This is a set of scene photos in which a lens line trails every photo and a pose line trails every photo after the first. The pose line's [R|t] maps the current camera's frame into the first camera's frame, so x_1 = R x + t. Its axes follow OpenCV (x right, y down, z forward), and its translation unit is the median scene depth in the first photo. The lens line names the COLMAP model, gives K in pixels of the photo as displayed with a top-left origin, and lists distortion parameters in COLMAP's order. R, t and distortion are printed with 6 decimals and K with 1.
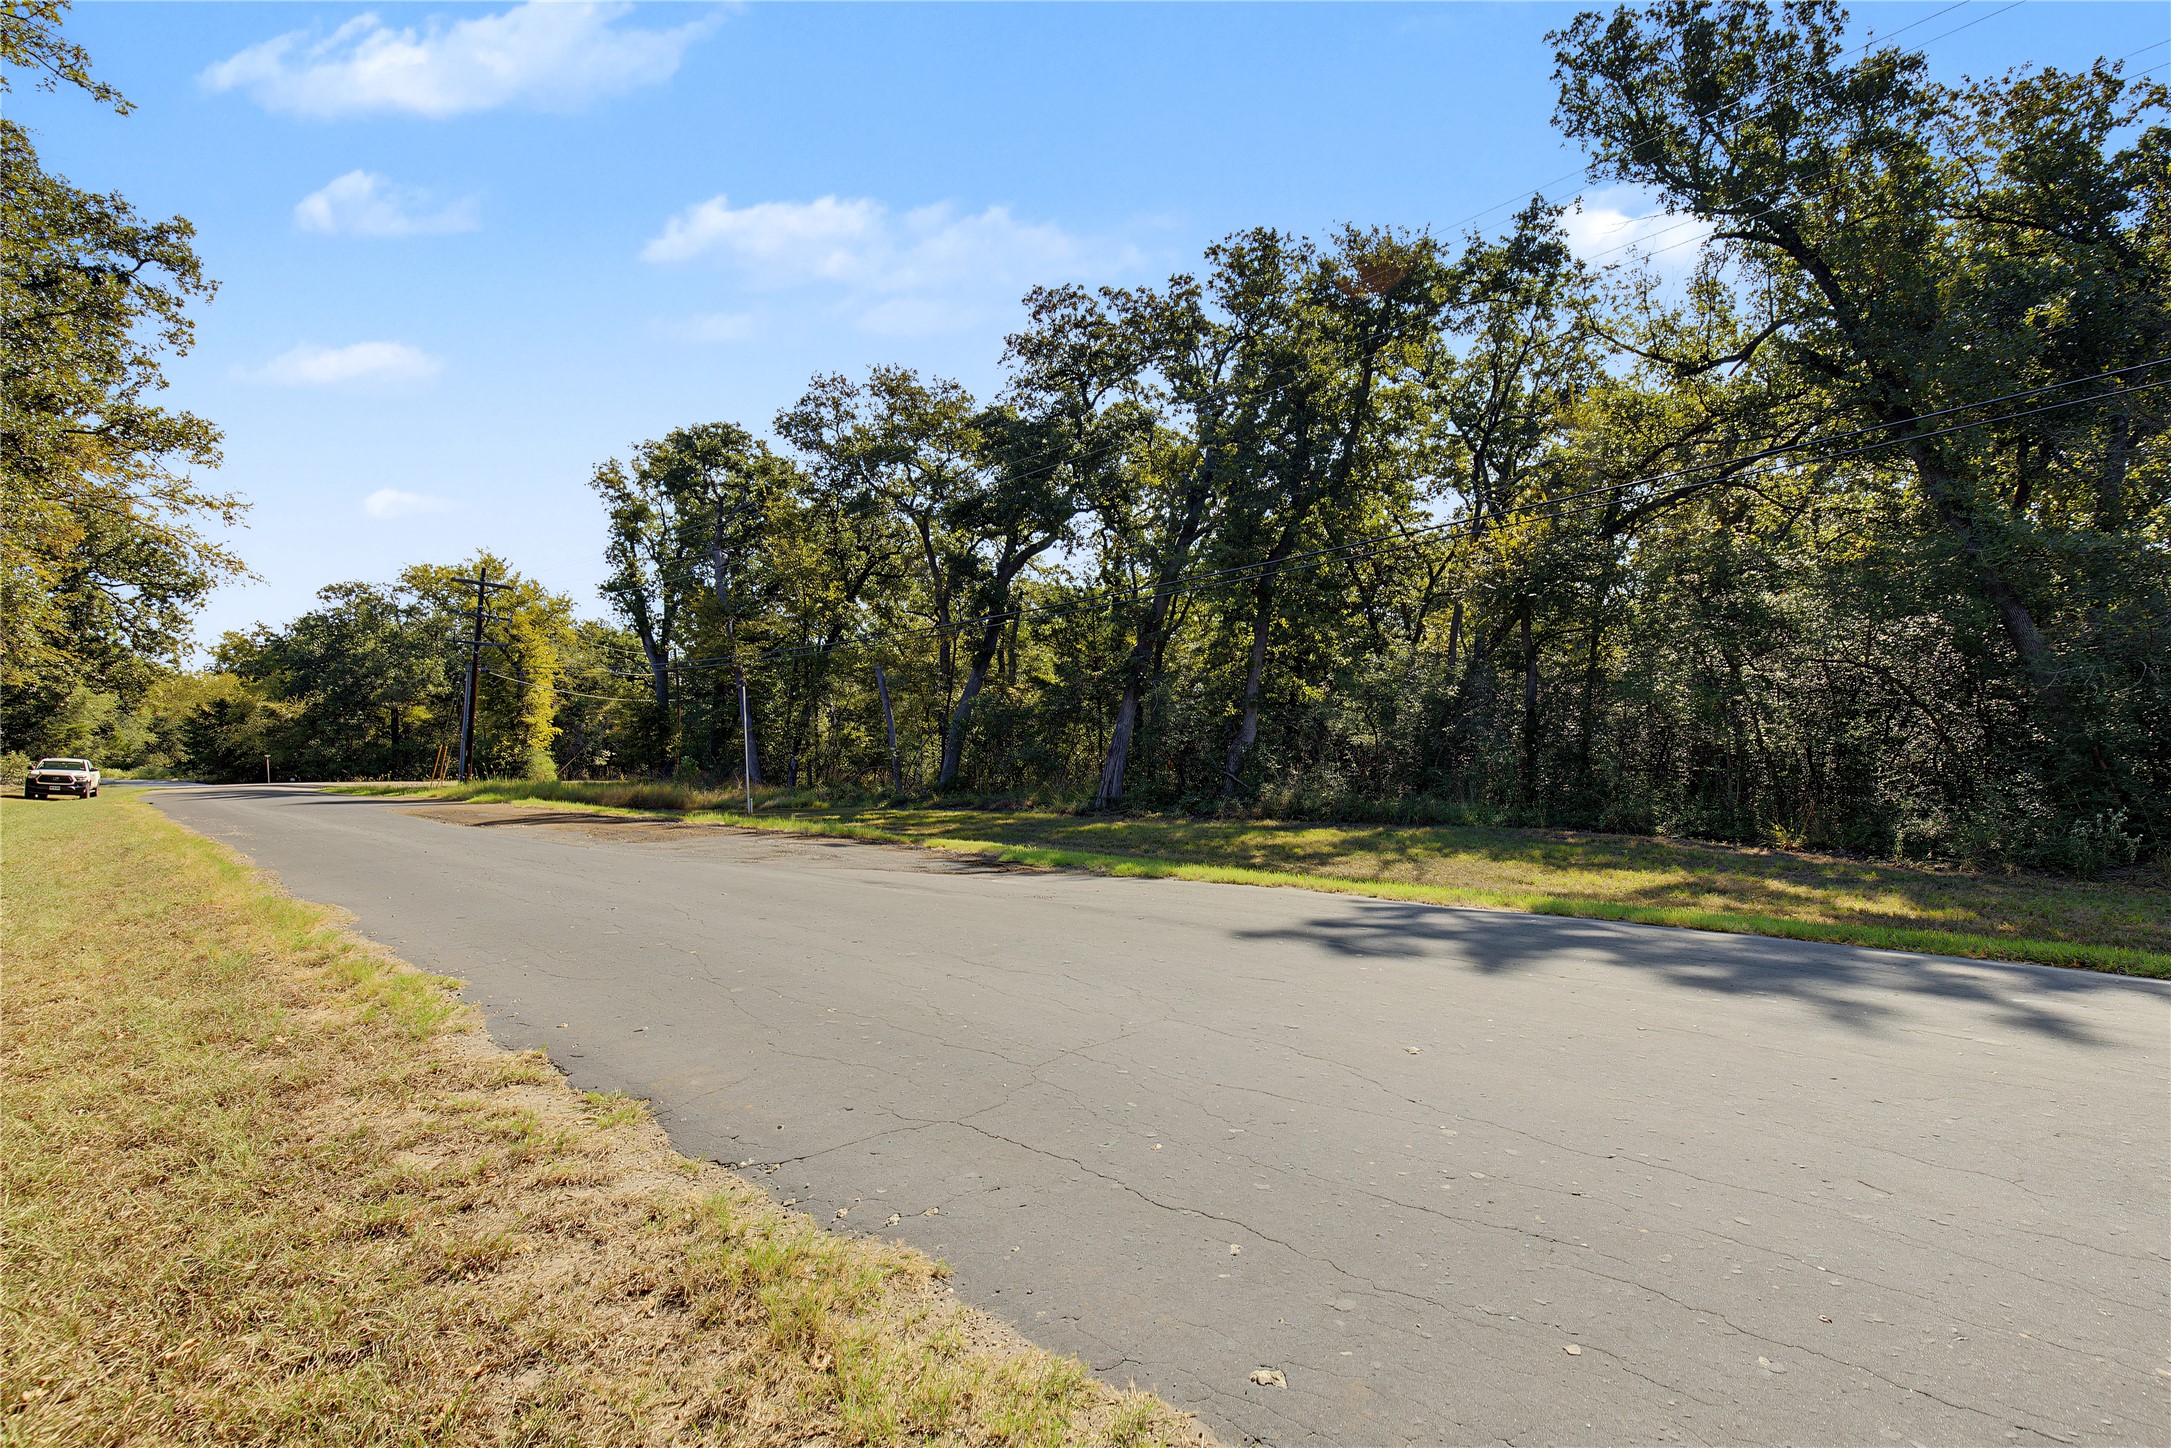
lens RADIAL K [[990.9, 0, 1100.7], [0, 990.9, 762.7], [0, 0, 1]] dist [-0.013867, 0.001784]
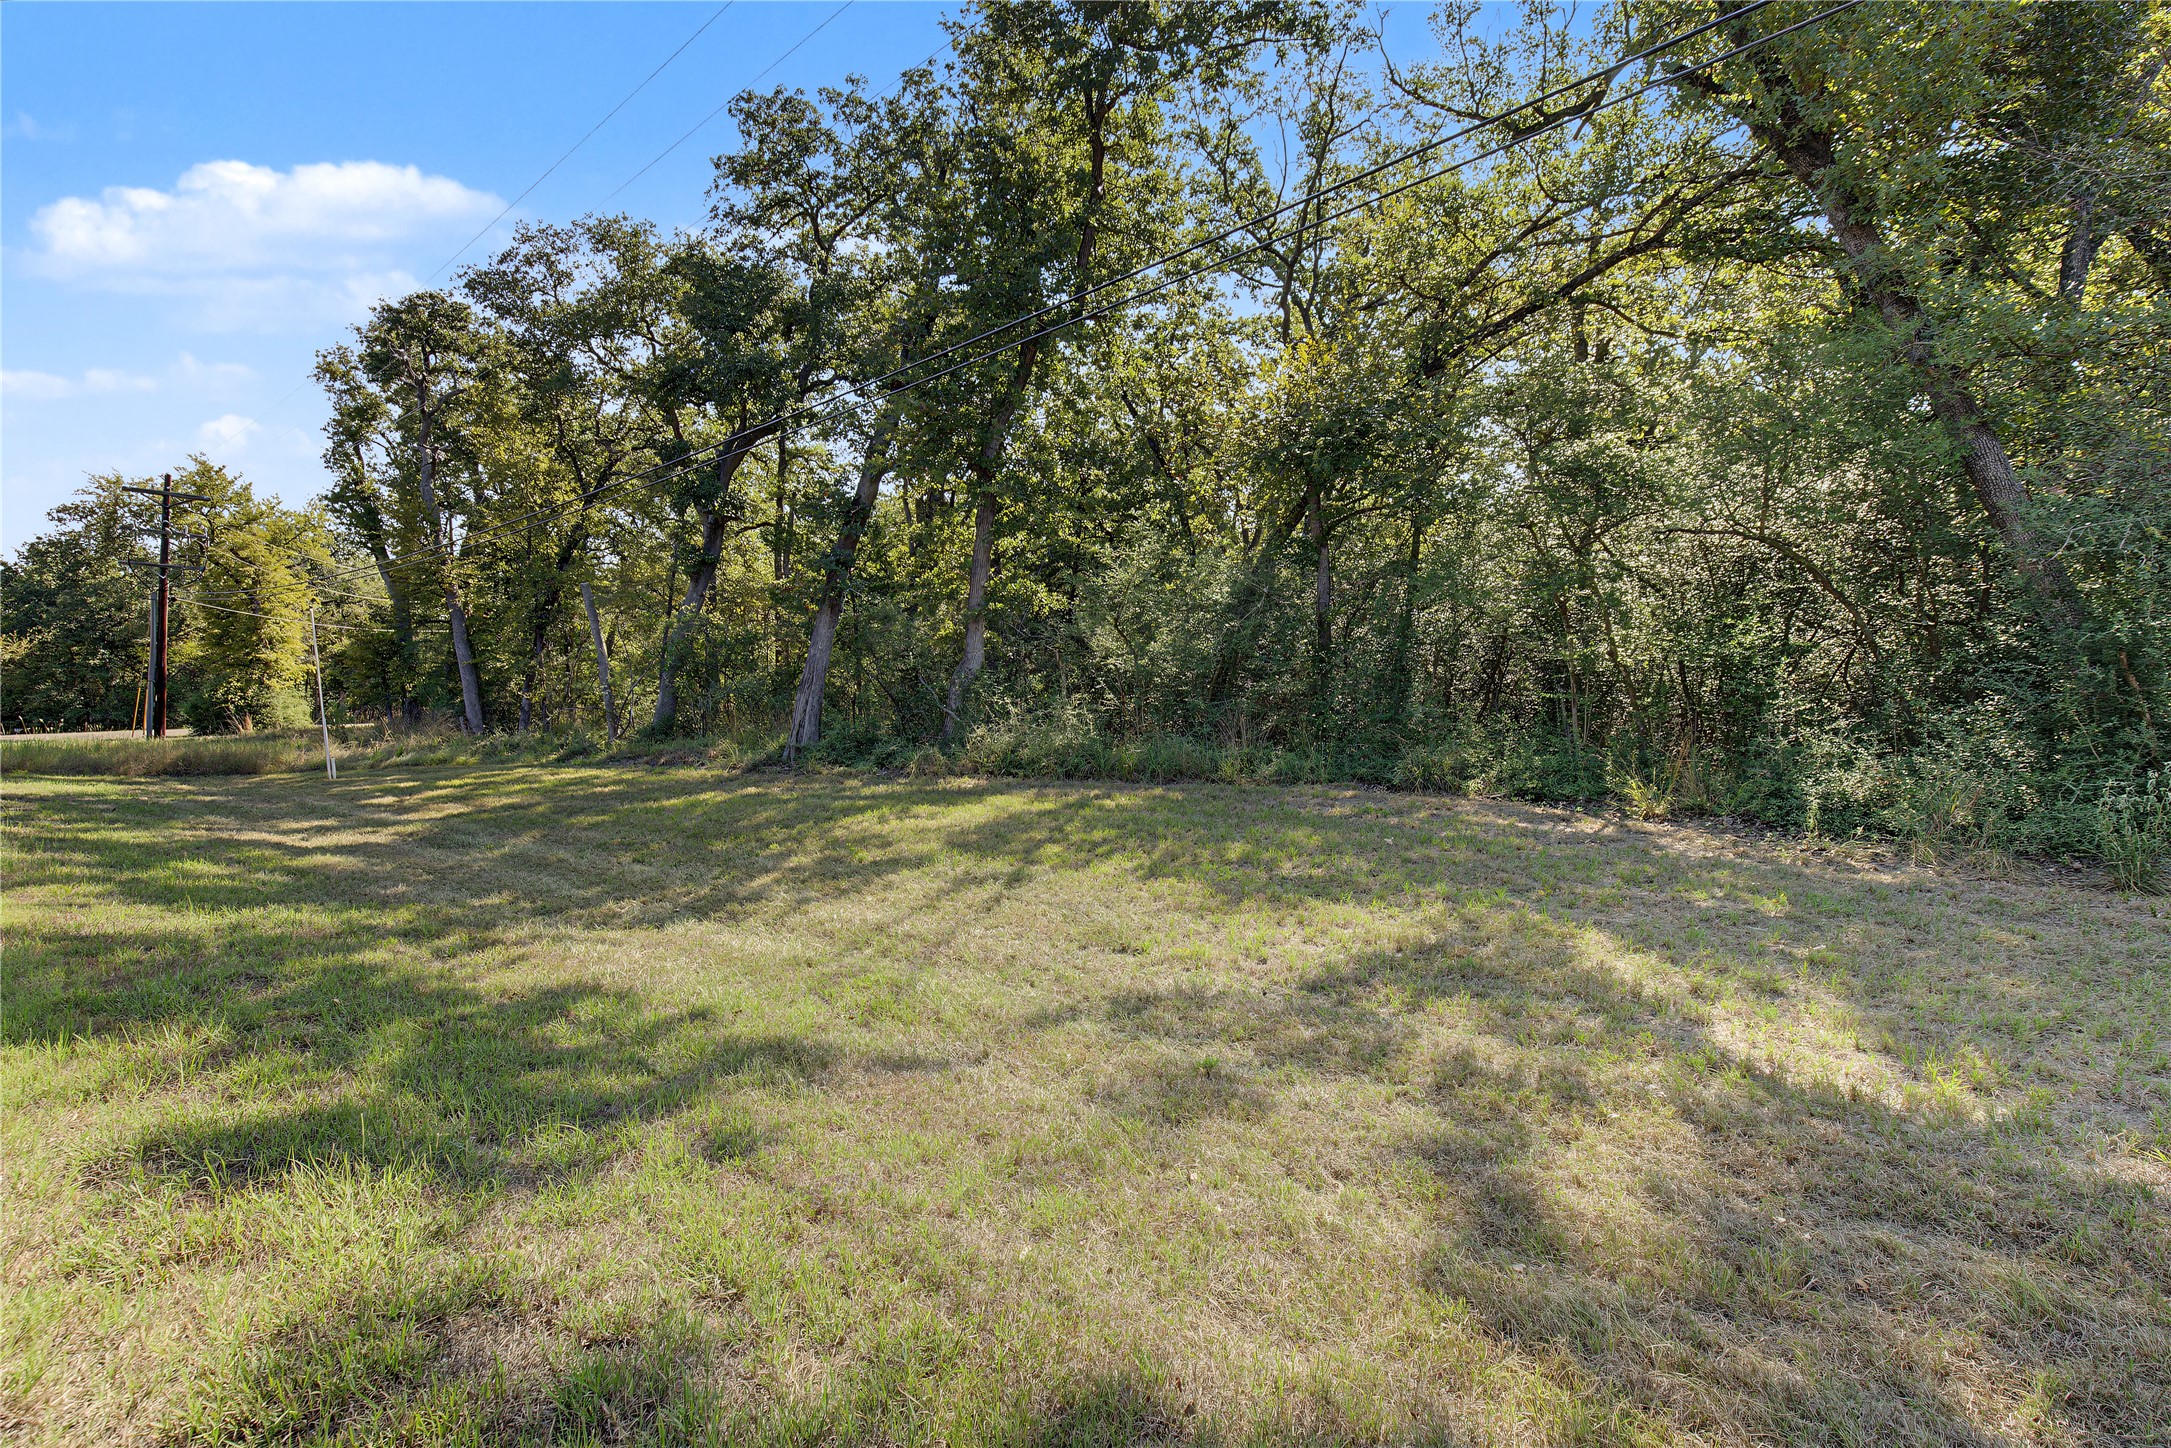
lens RADIAL K [[990.9, 0, 1095.2], [0, 990.9, 710.5], [0, 0, 1]] dist [-0.013867, 0.001784]
pose [[0.996424, -0.024072, 0.080992, 0.141309], [0.022085, 0.999435, 0.025343, -0.004658], [-0.081556, -0.023464, 0.996393, 0.190793]]
